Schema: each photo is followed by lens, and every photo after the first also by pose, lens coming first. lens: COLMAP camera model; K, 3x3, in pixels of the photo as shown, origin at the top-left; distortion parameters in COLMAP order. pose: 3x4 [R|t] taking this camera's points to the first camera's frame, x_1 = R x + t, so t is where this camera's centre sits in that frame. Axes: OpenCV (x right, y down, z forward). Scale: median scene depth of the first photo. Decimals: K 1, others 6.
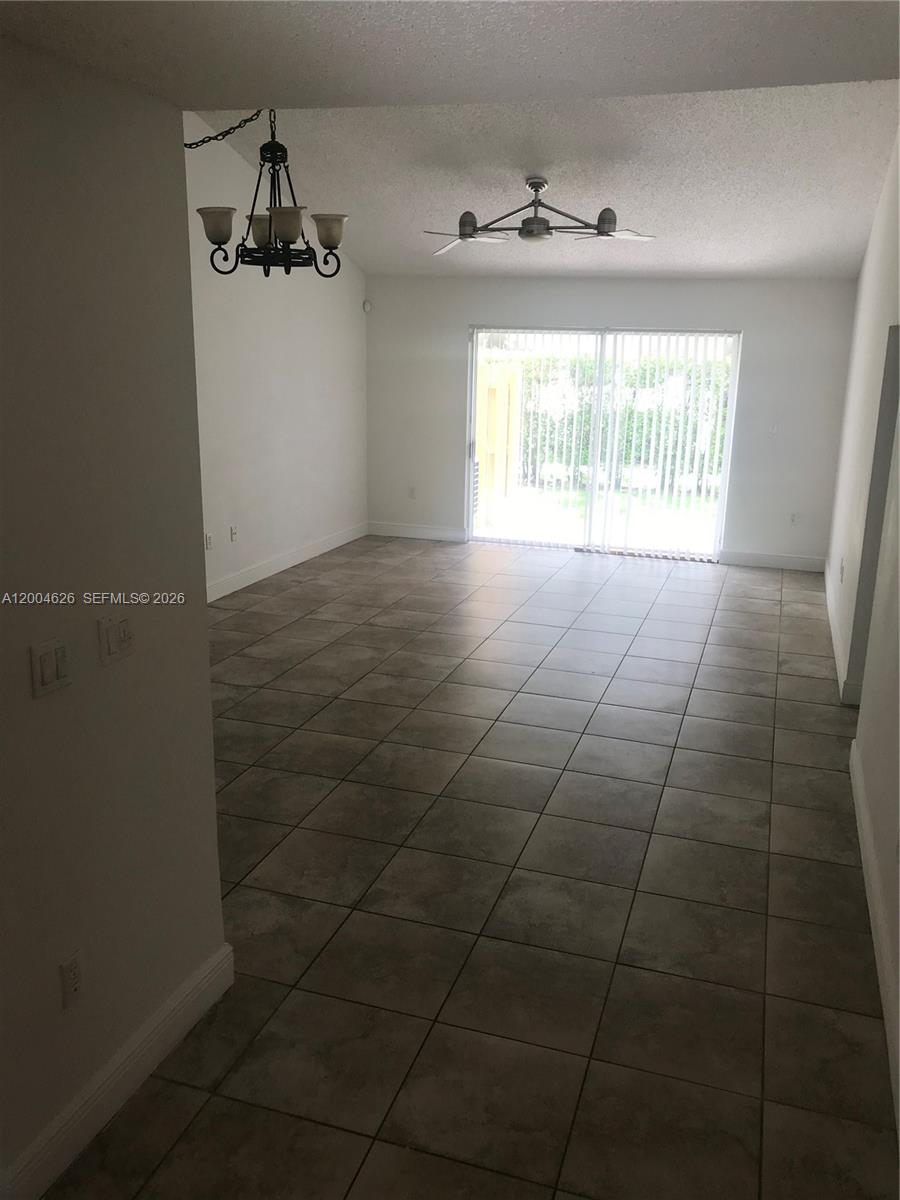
lens RADIAL K [[978.1, 0, 450.0], [0, 978.1, 600.0], [0, 0, 1]] dist [-0.000265, -0.002349]
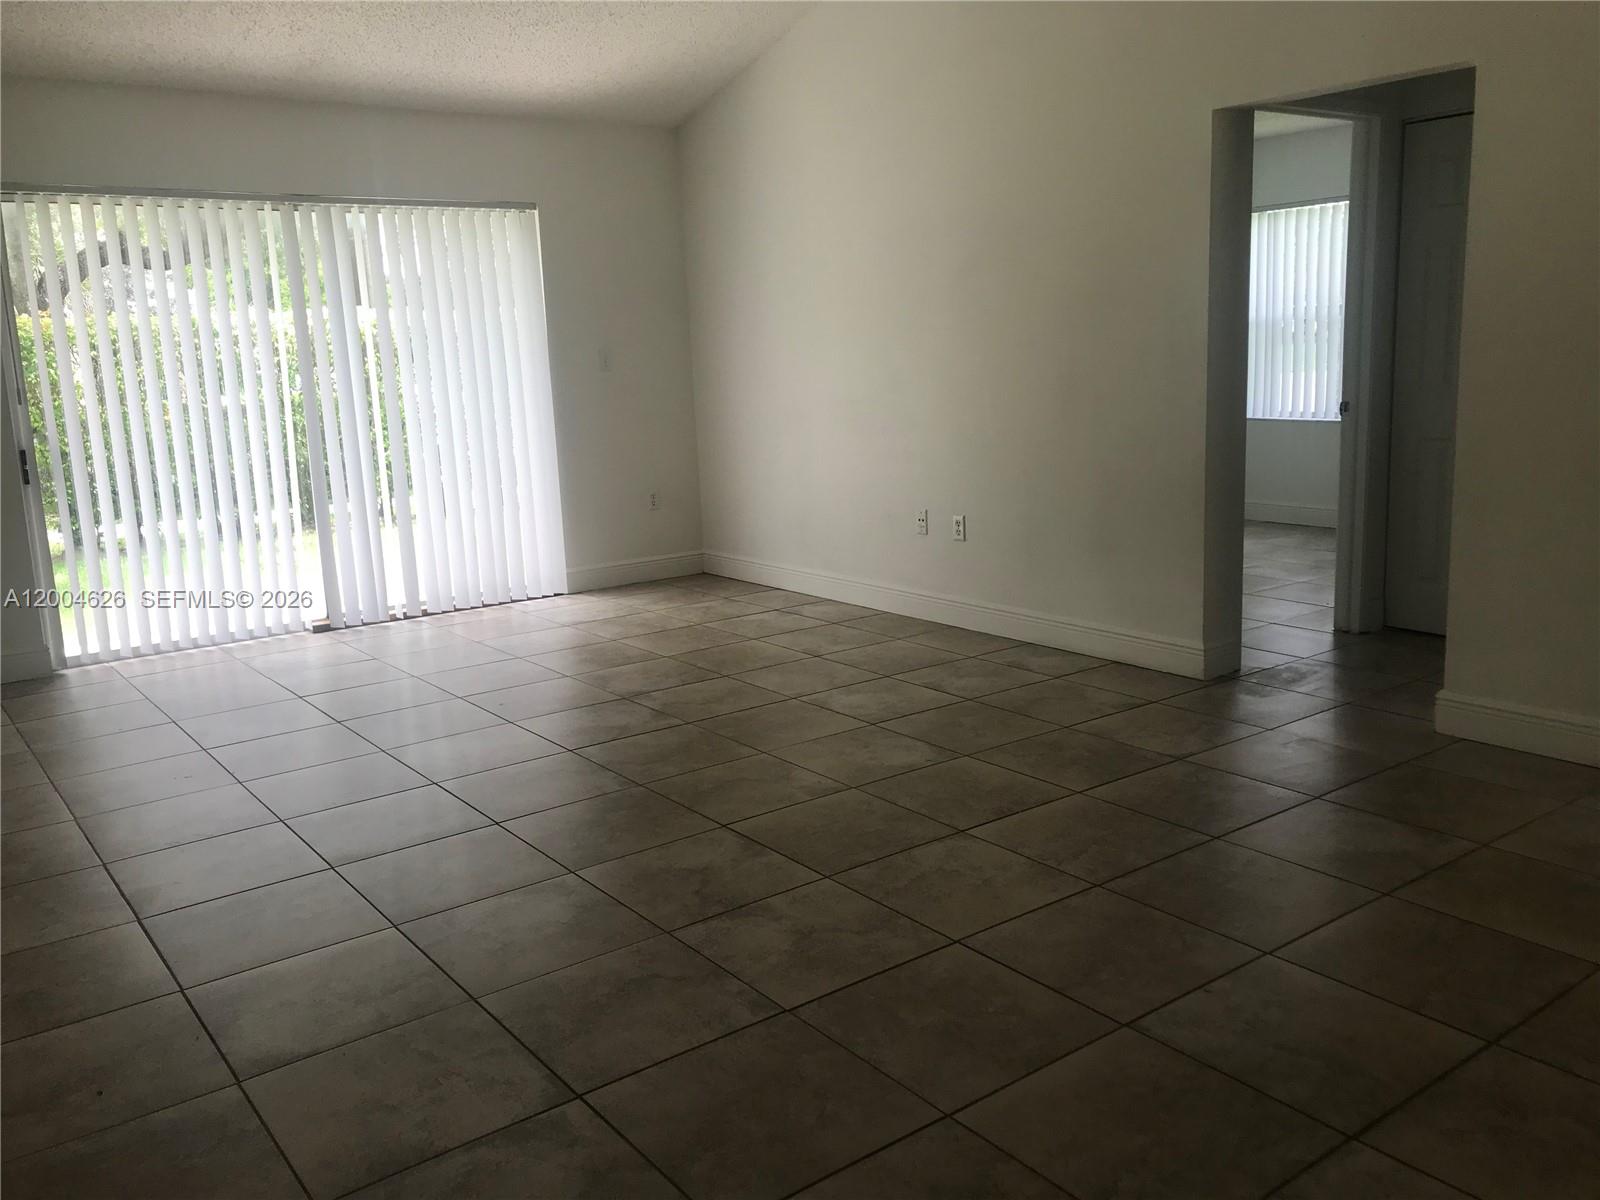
lens RADIAL K [[1304.2, 0, 800.0], [0, 1304.2, 600.0], [0, 0, 1]] dist [-0.000265, -0.002349]
pose [[0.565500, -0.196162, 0.801081, -0.467659], [0.252584, 0.965823, 0.058198, -0.072102], [-0.785119, 0.169429, 0.595720, 0.685131]]
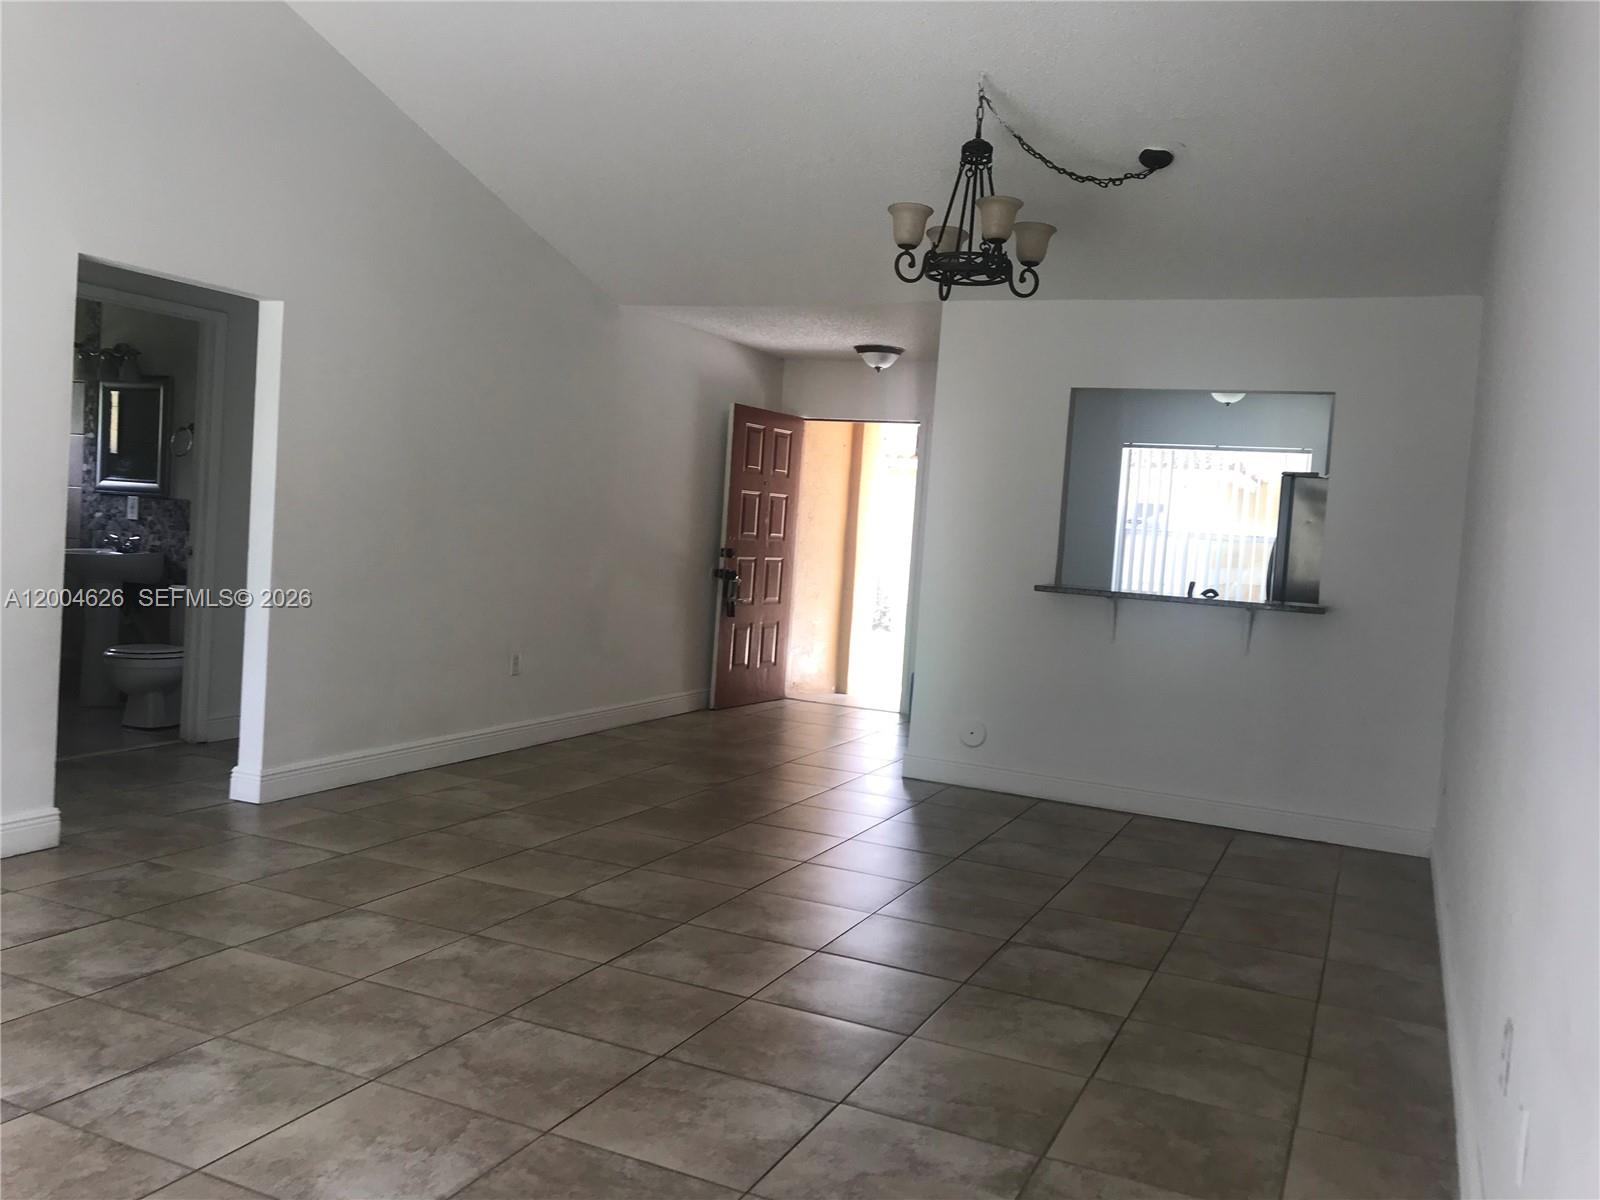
lens RADIAL K [[1304.2, 0, 800.0], [0, 1304.2, 600.0], [0, 0, 1]] dist [-0.000265, -0.002349]
pose [[-0.991687, -0.085907, 0.095792, -0.132675], [-0.052052, 0.948684, 0.311912, -0.331145], [-0.117672, 0.304333, -0.945270, 1.703212]]
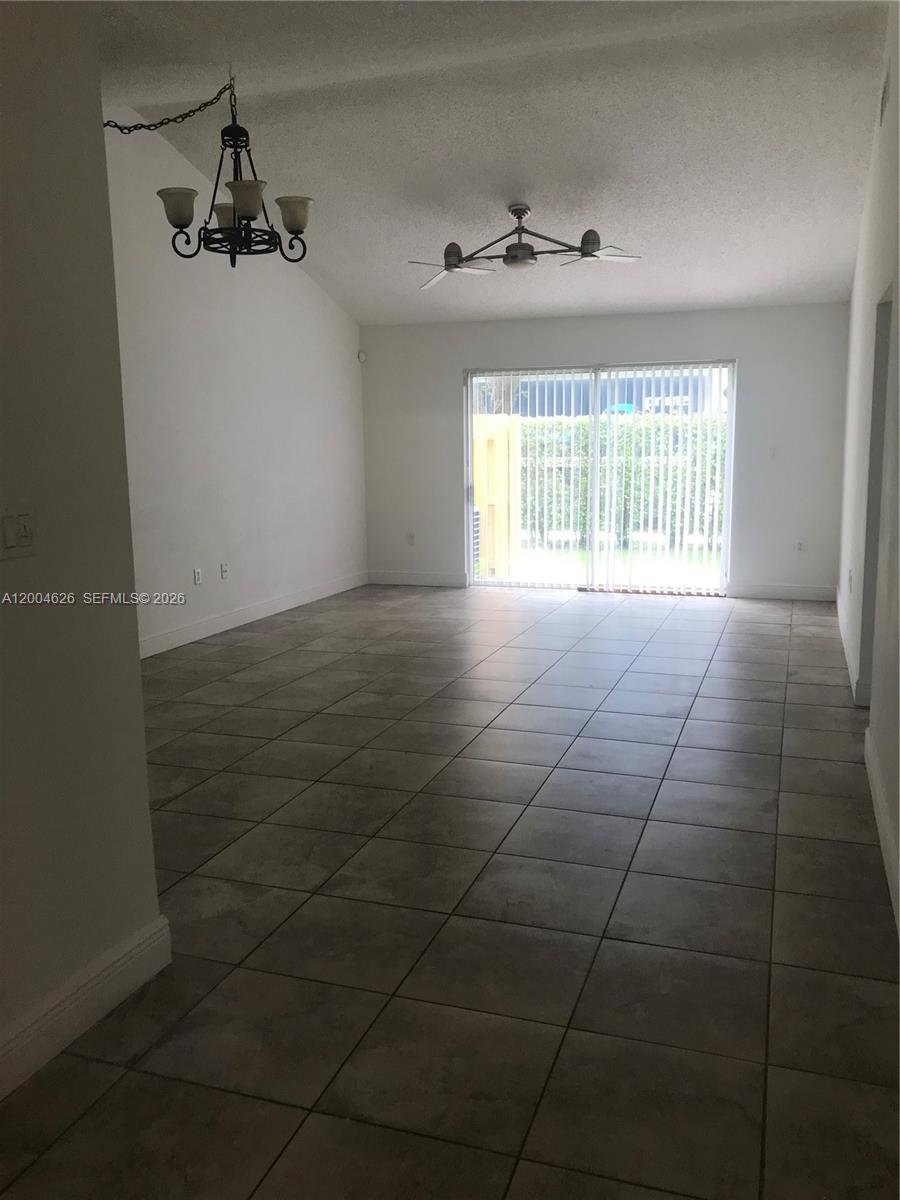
lens RADIAL K [[978.1, 0, 450.0], [0, 978.1, 600.0], [0, 0, 1]] dist [-0.000265, -0.002349]
pose [[0.999370, -0.028978, -0.020491, 0.034121], [0.026876, 0.994991, -0.096286, 0.086122], [0.023179, 0.095675, 0.995143, 0.047688]]
